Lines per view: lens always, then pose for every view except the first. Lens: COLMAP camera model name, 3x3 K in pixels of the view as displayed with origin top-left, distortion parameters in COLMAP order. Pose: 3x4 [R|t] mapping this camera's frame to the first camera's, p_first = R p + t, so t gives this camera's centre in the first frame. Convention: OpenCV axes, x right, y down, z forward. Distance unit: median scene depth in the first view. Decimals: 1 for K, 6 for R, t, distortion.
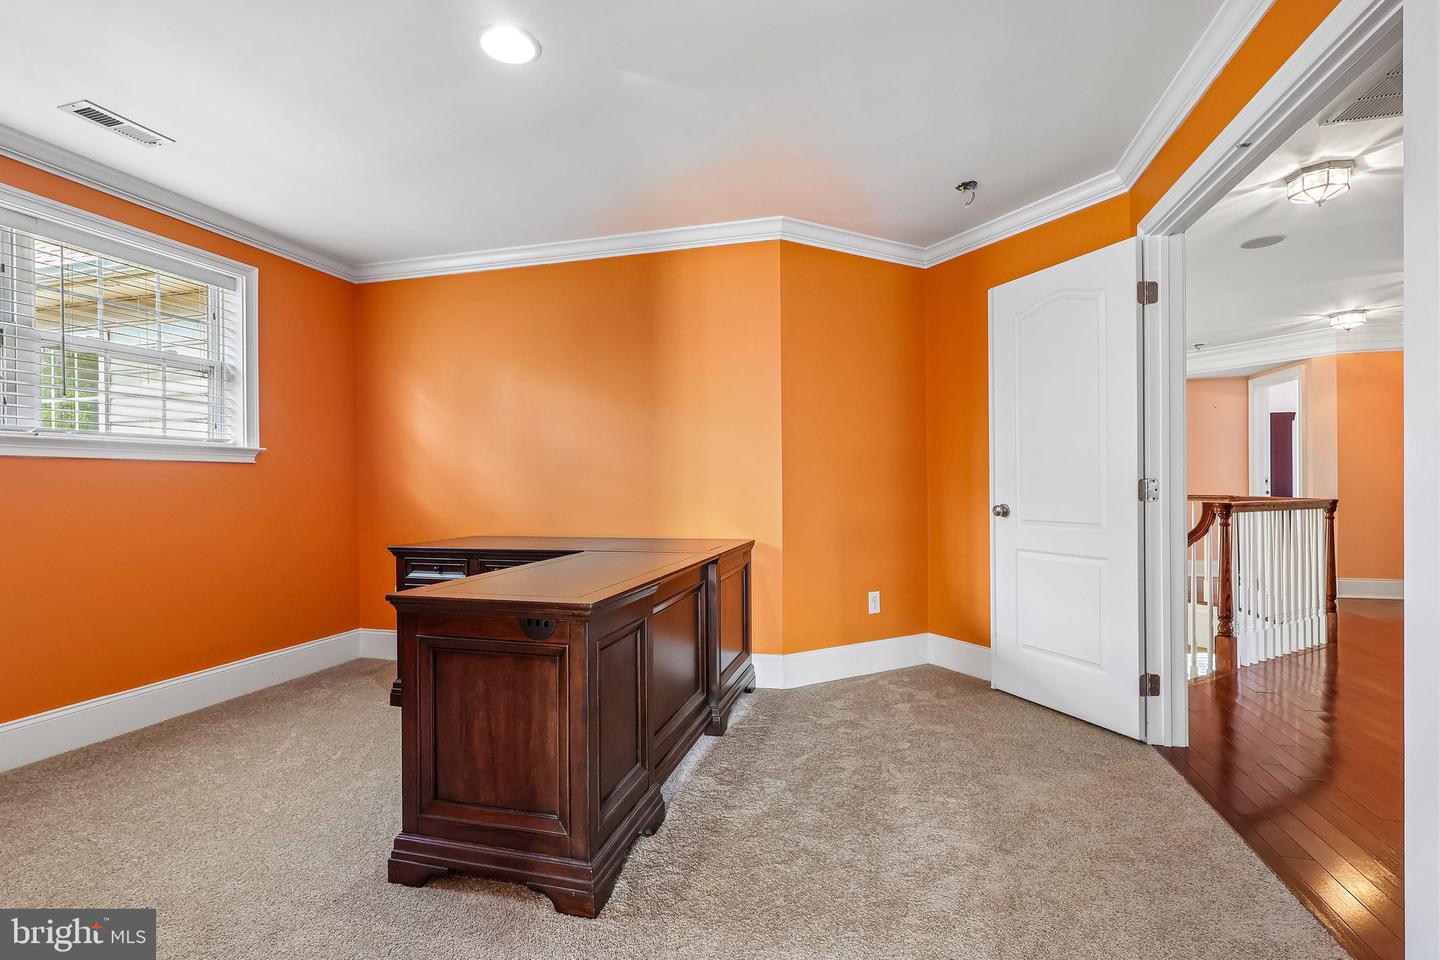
lens RADIAL K [[677.0, 0, 715.7], [0, 677.0, 479.3], [0, 0, 1]] dist [0.002638, -0.000159]
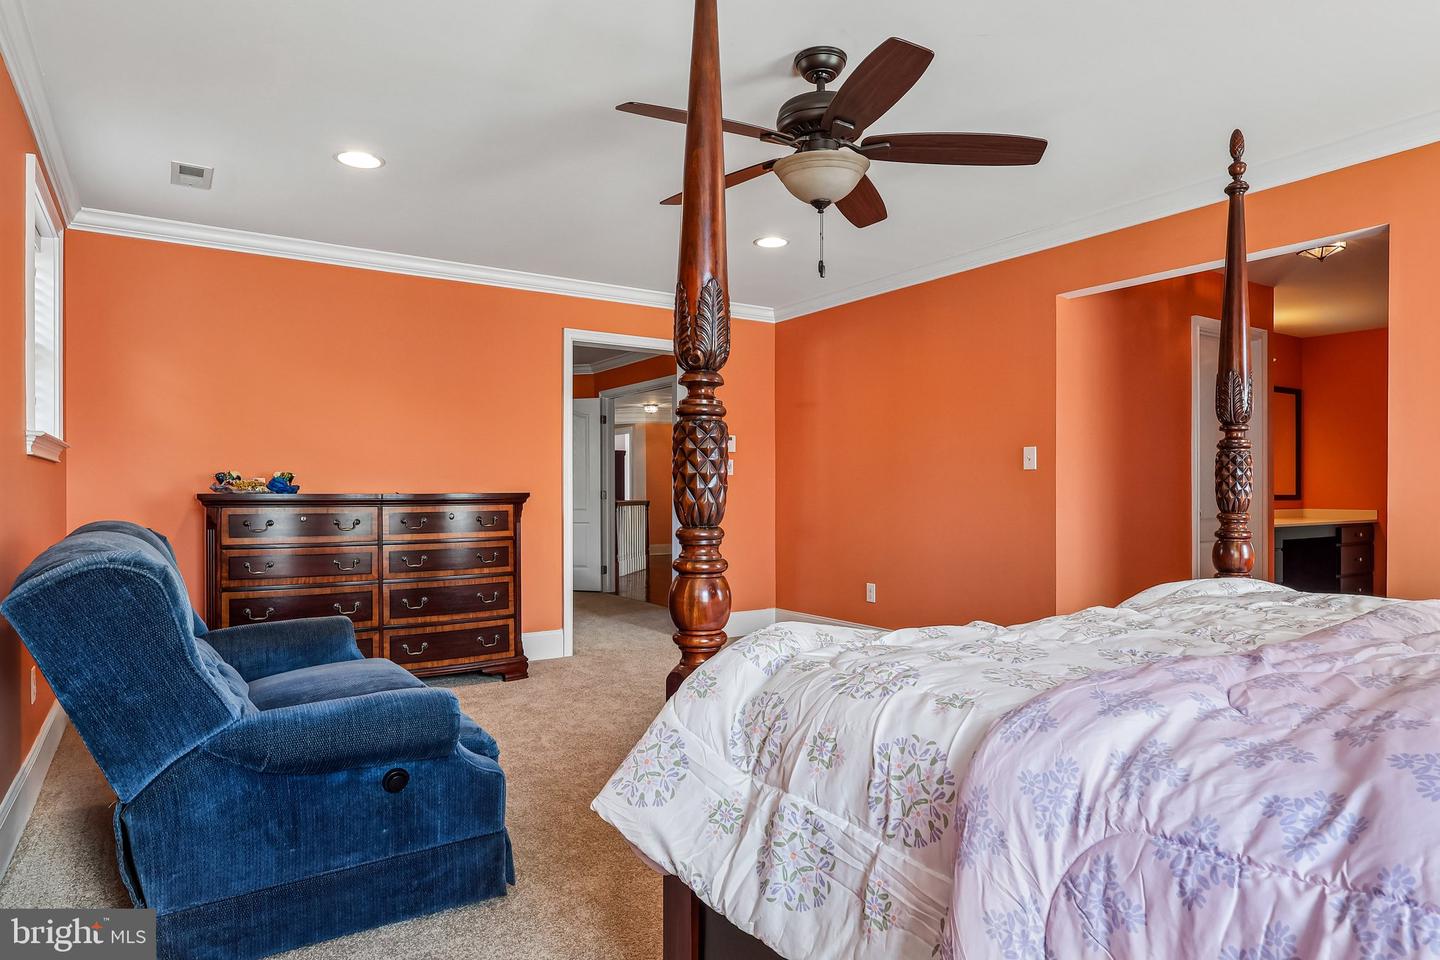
lens RADIAL K [[845.5, 0, 720.0], [0, 845.5, 480.0], [0, 0, 1]] dist [0.000018, -0.000008]
pose [[0.657688, 0.012296, 0.753190, -0.756466], [-0.005707, 0.999919, -0.011341, -0.004800], [-0.753269, 0.003160, 0.657705, -0.735916]]
